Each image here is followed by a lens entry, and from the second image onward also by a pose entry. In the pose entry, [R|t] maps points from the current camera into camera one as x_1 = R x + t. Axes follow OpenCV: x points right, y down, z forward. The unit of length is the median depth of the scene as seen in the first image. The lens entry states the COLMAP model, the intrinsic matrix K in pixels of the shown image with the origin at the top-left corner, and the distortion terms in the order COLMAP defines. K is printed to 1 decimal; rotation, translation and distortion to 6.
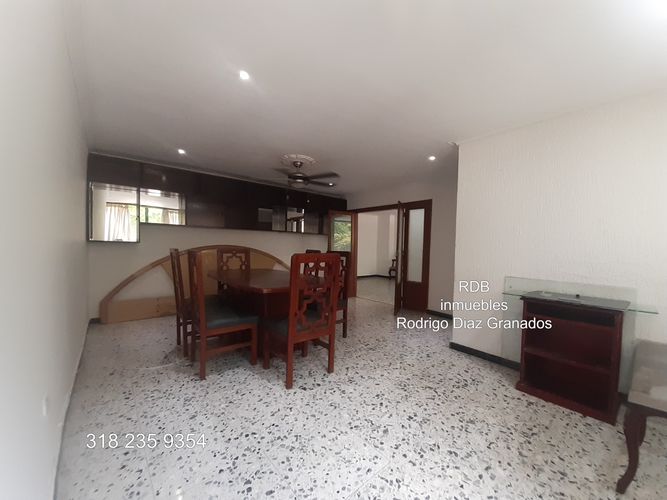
lens RADIAL K [[264.1, 0, 338.6], [0, 264.1, 251.5], [0, 0, 1]] dist [-0.002214, -0.004365]
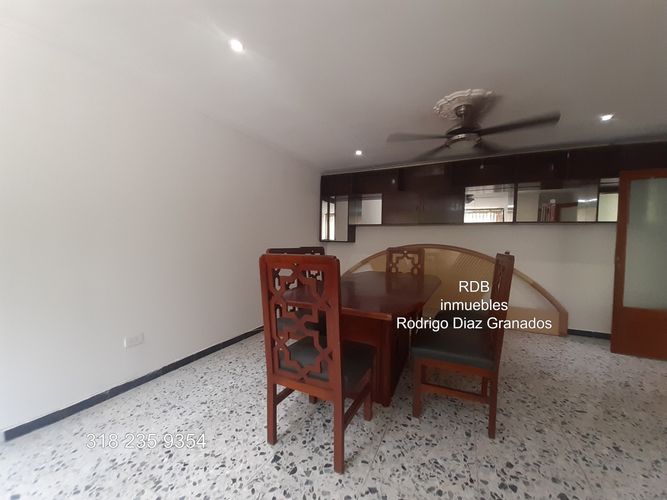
lens RADIAL K [[264.1, 0, 336.0], [0, 264.1, 252.3], [0, 0, 1]] dist [-0.002214, -0.004365]
pose [[0.406642, 0.022202, -0.913318, 0.344242], [-0.020193, 0.999679, 0.015311, -0.006348], [0.913364, 0.012217, 0.406960, 0.569775]]
